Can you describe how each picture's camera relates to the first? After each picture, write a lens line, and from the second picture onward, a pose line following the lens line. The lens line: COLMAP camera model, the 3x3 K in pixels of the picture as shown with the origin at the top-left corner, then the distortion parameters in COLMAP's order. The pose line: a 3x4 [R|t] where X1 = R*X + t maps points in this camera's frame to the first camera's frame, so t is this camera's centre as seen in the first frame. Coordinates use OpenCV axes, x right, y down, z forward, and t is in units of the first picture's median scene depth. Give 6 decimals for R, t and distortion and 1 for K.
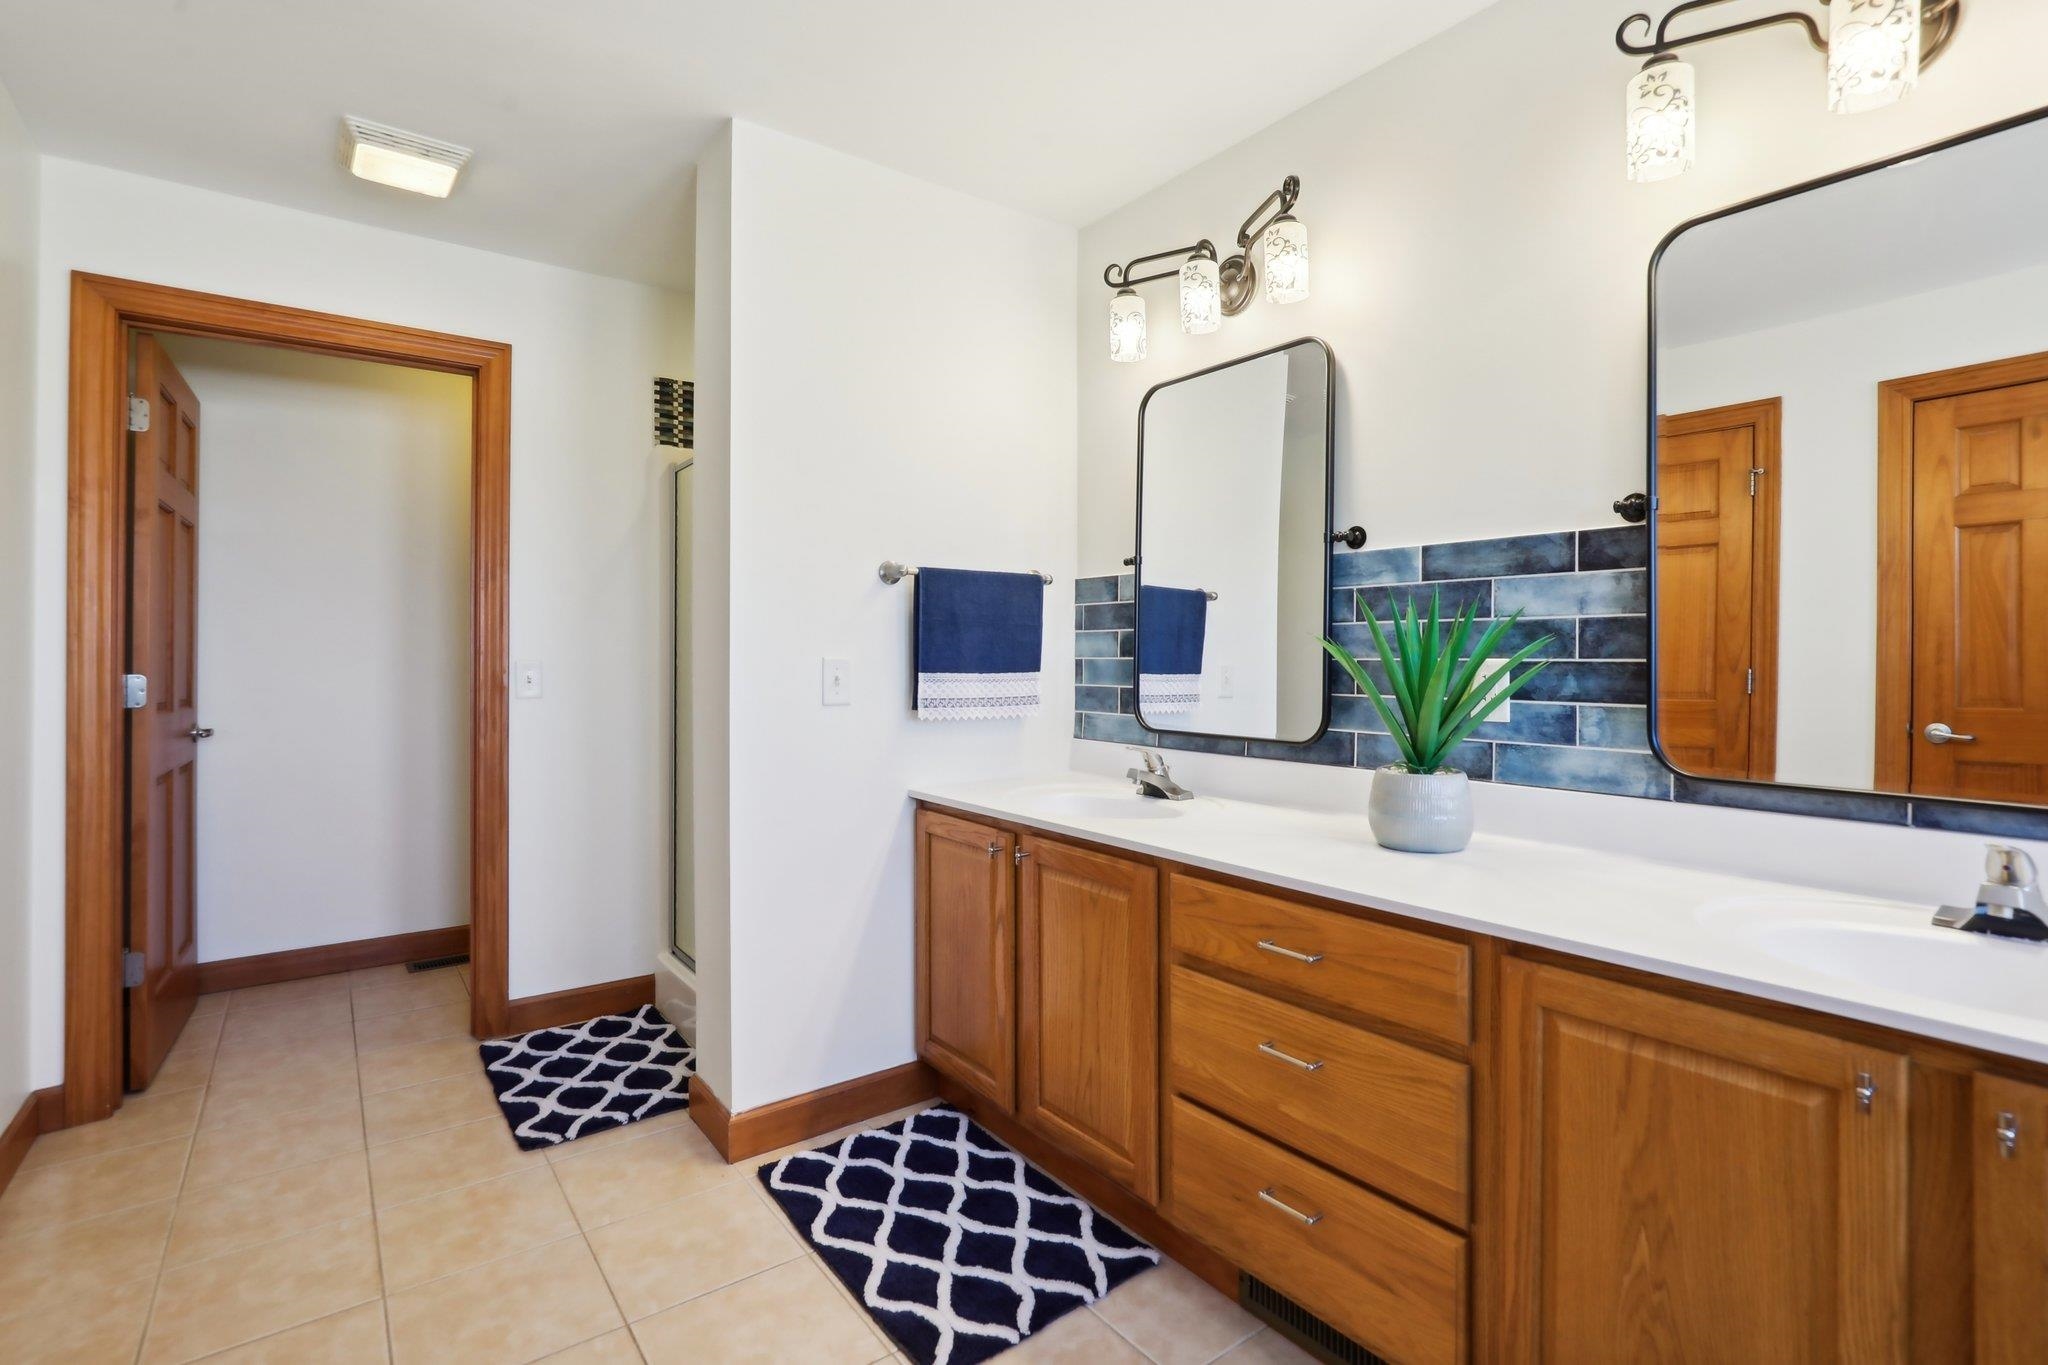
lens RADIAL K [[879.7, 0, 1024.0], [0, 879.7, 682.5], [0, 0, 1]] dist [-0.000107, 0.000250]
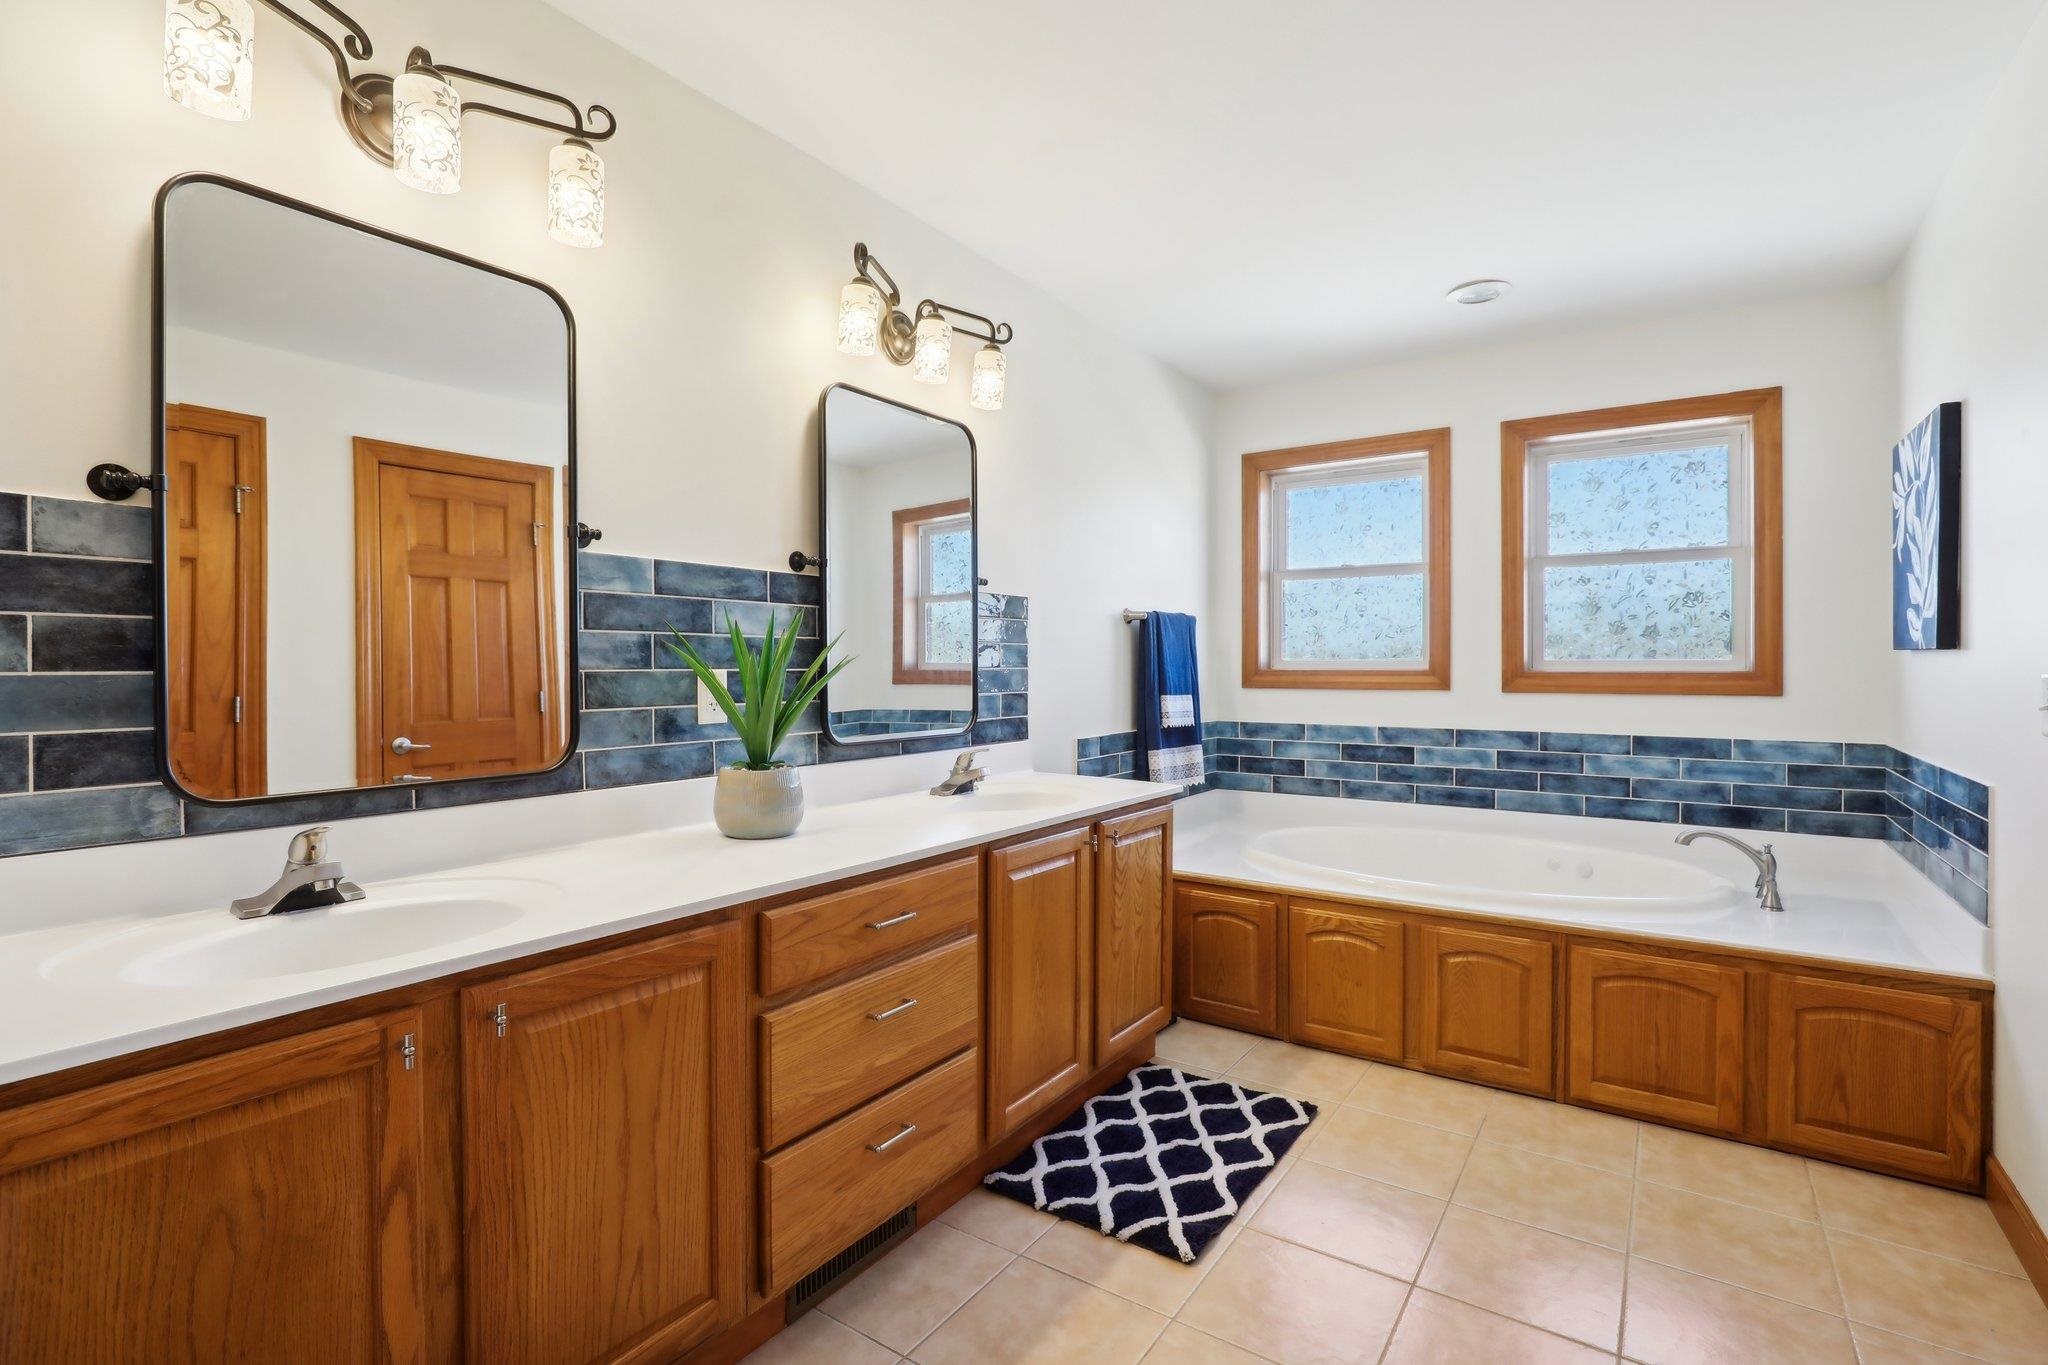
lens RADIAL K [[974.1, 0, 1026.4], [0, 974.1, 670.4], [0, 0, 1]] dist [-0.001206, -0.000287]
pose [[-0.273569, 0.014026, 0.961750, -0.733374], [0.047520, 0.998870, -0.001050, -0.004017], [-0.960678, 0.045415, -0.273926, 0.871110]]
